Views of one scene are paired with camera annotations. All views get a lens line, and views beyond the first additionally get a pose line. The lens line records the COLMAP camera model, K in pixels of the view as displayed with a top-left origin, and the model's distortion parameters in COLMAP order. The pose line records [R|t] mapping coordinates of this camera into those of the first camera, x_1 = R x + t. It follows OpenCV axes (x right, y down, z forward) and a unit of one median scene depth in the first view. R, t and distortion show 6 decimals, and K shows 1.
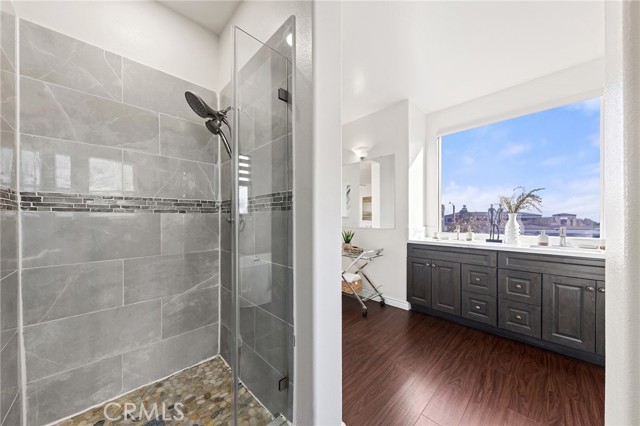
lens RADIAL K [[221.9, 0, 317.7], [0, 221.9, 219.1], [0, 0, 1]] dist [0.005430, -0.000570]
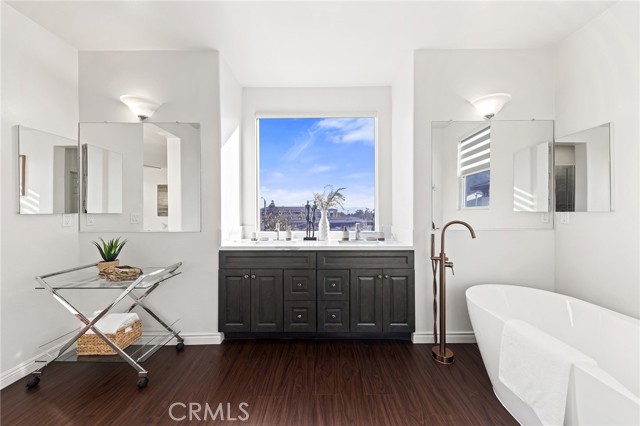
lens RADIAL K [[221.9, 0, 320.2], [0, 221.9, 212.1], [0, 0, 1]] dist [0.005430, -0.000570]
pose [[0.694584, -0.002742, 0.719406, 0.115782], [0.003979, 0.999992, -0.000030, -0.015696], [-0.719400, 0.002883, 0.694590, 0.268337]]
